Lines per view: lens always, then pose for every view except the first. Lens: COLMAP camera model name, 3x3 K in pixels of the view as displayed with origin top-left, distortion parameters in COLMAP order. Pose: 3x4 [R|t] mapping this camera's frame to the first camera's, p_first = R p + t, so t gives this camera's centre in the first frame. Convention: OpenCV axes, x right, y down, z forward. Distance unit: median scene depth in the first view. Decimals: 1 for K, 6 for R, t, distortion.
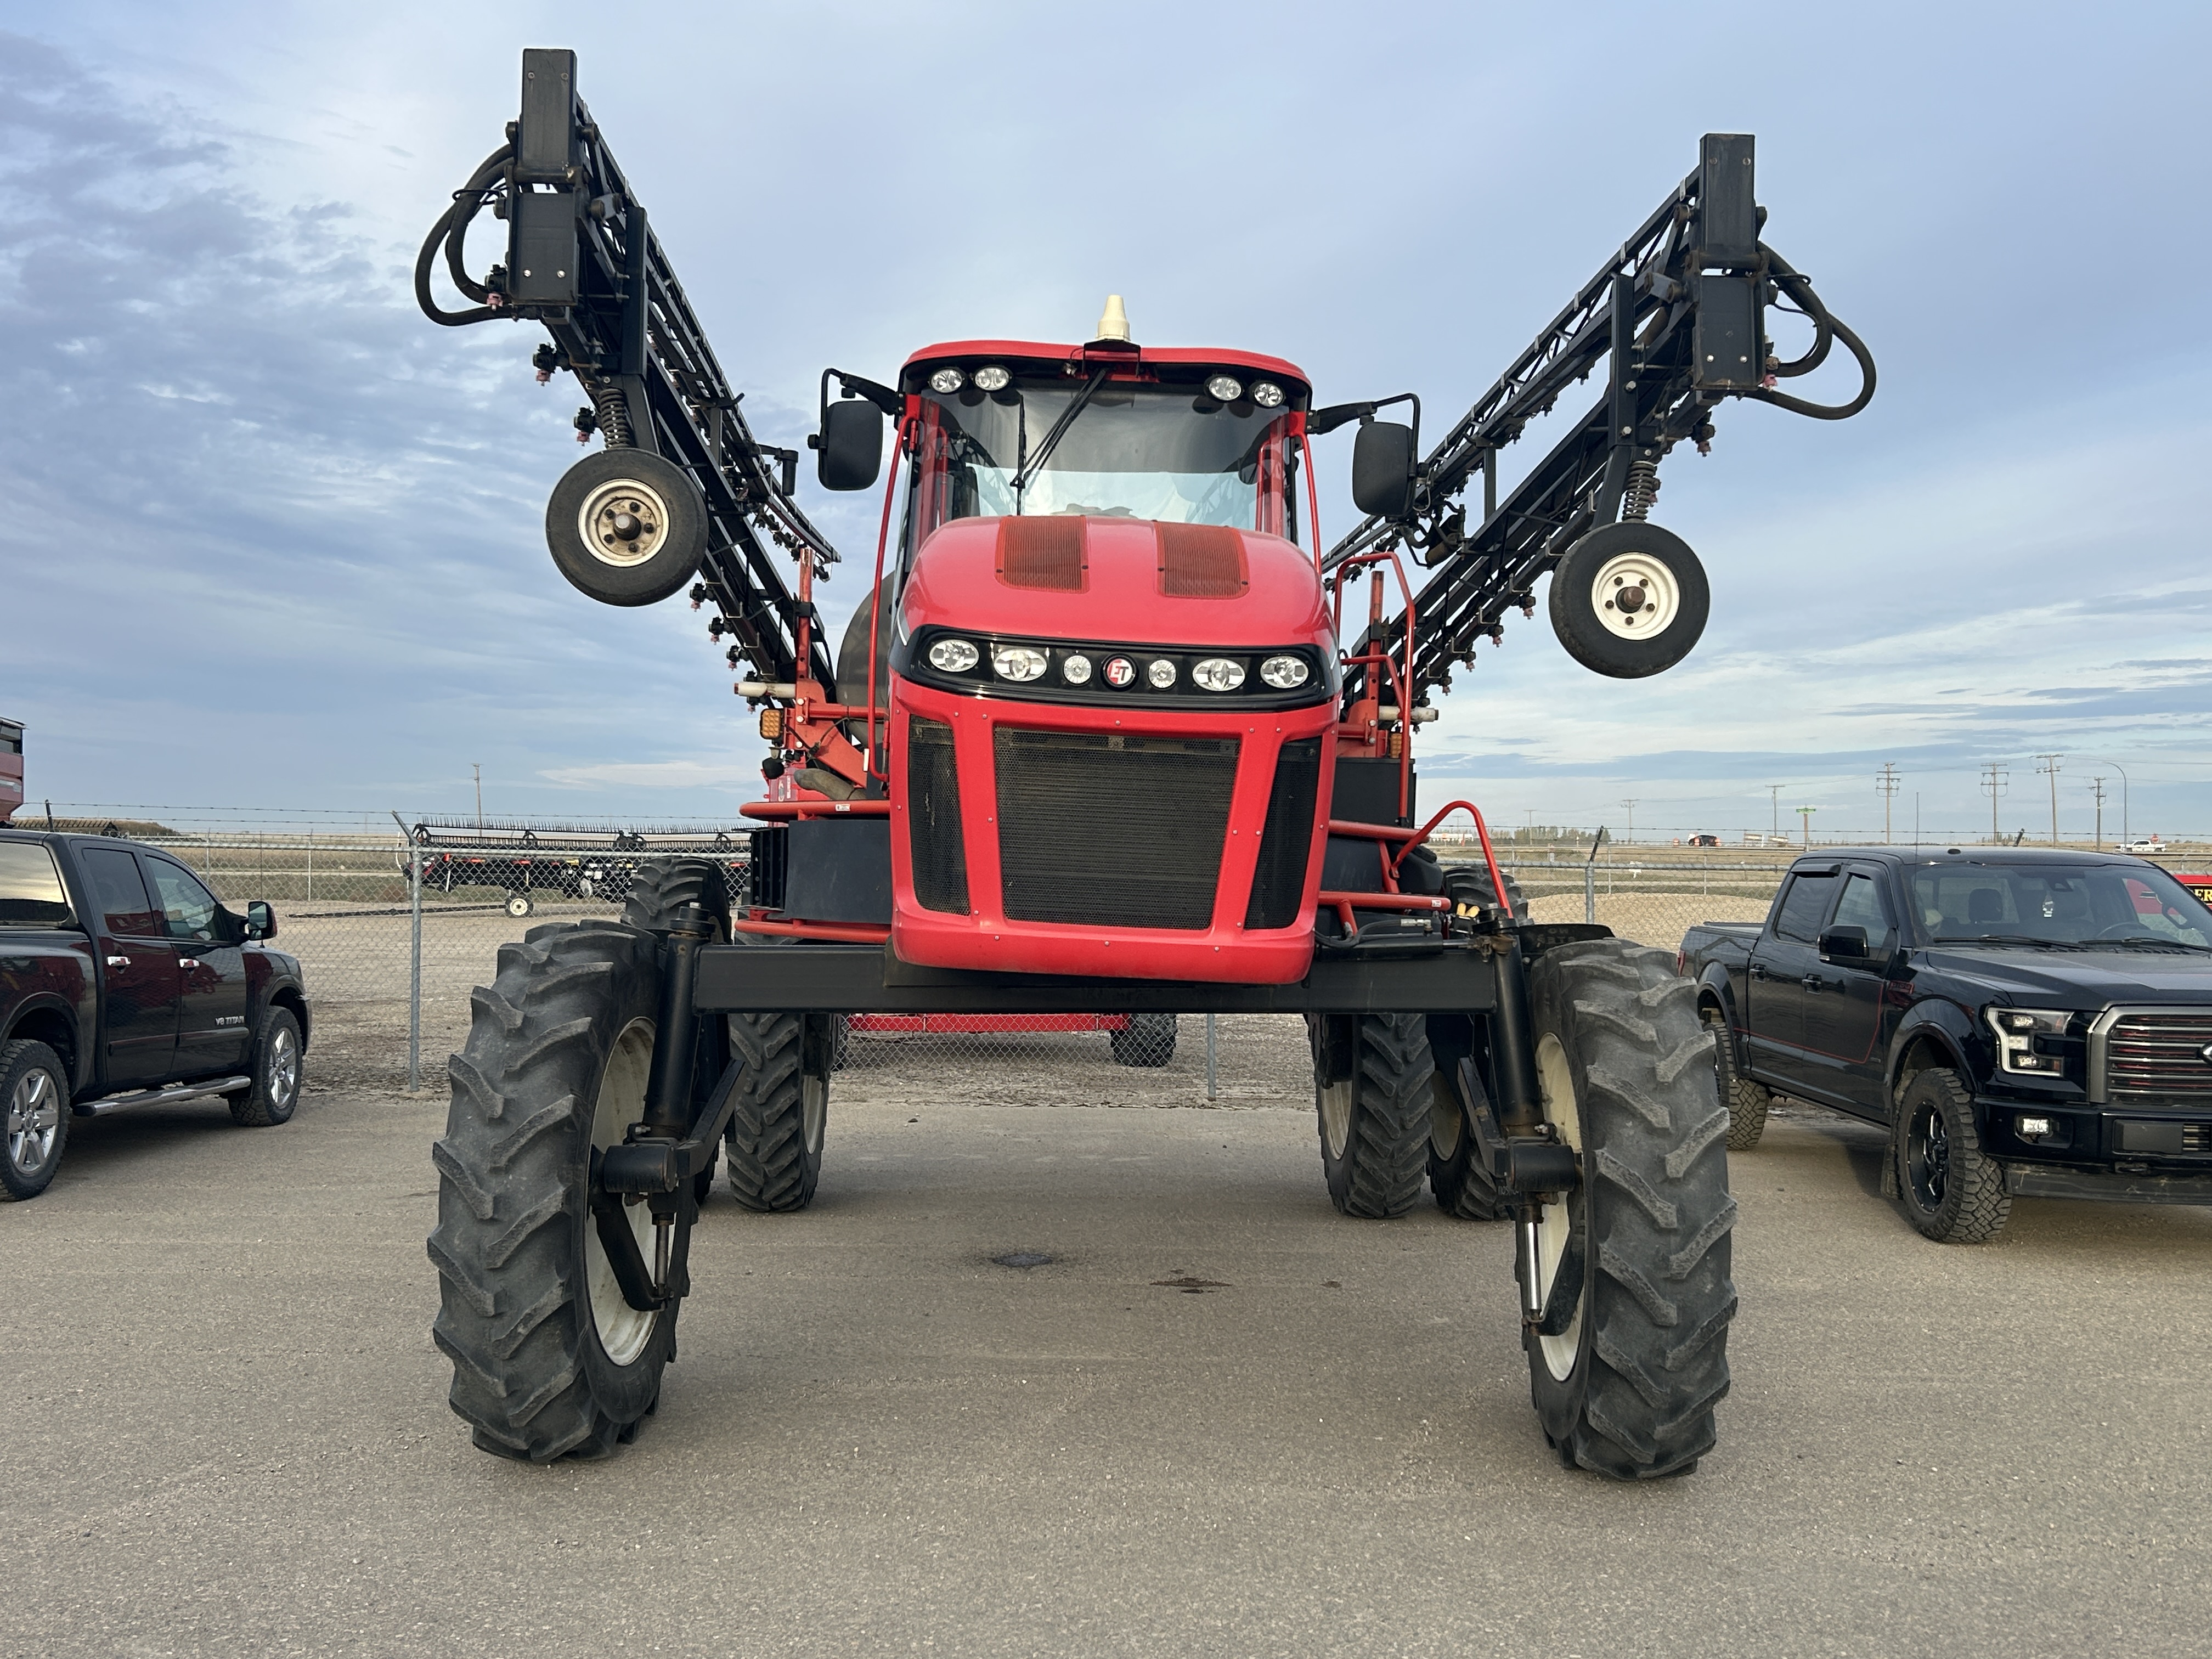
lens RADIAL K [[2117.4, 0, 1106.0], [0, 2117.4, 829.5], [0, 0, 1]] dist [0.055283, -0.011006]
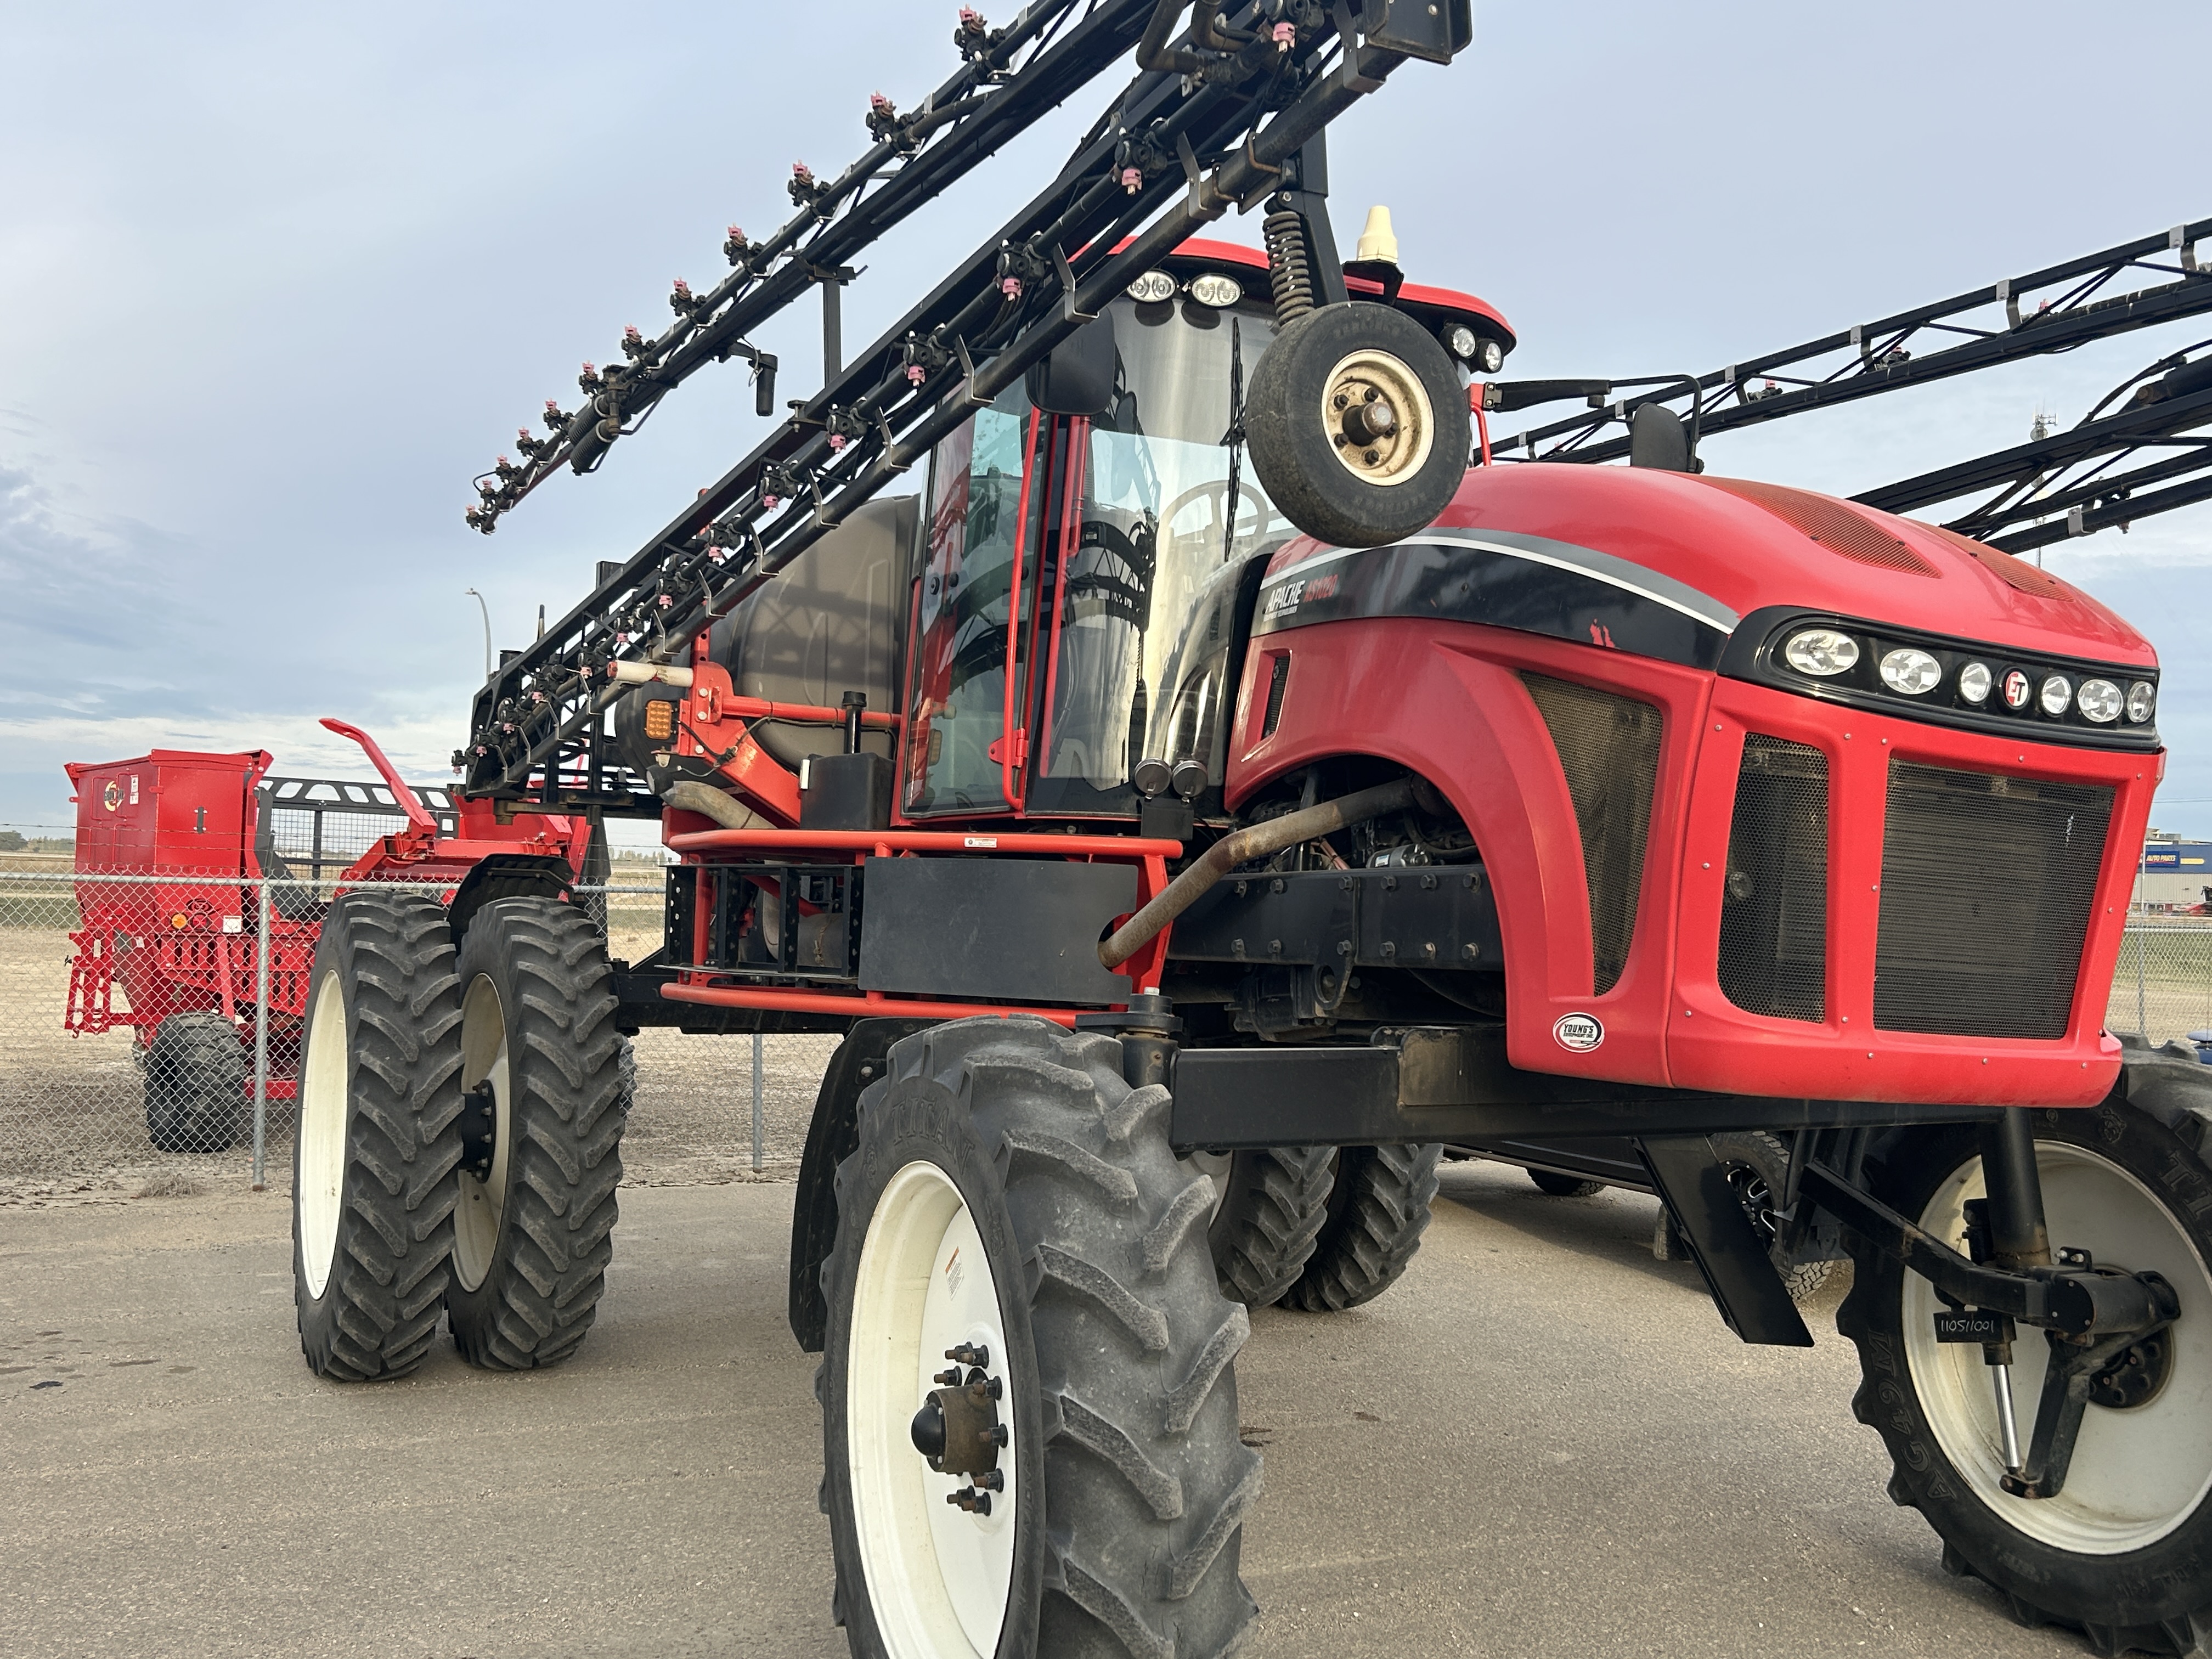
lens RADIAL K [[2117.4, 0, 1106.0], [0, 2117.4, 829.5], [0, 0, 1]] dist [0.055283, -0.011006]
pose [[0.902641, 0.028098, 0.429475, -0.576442], [-0.023861, 0.999599, -0.015248, -0.006704], [-0.429732, 0.003515, 0.902950, 0.449794]]
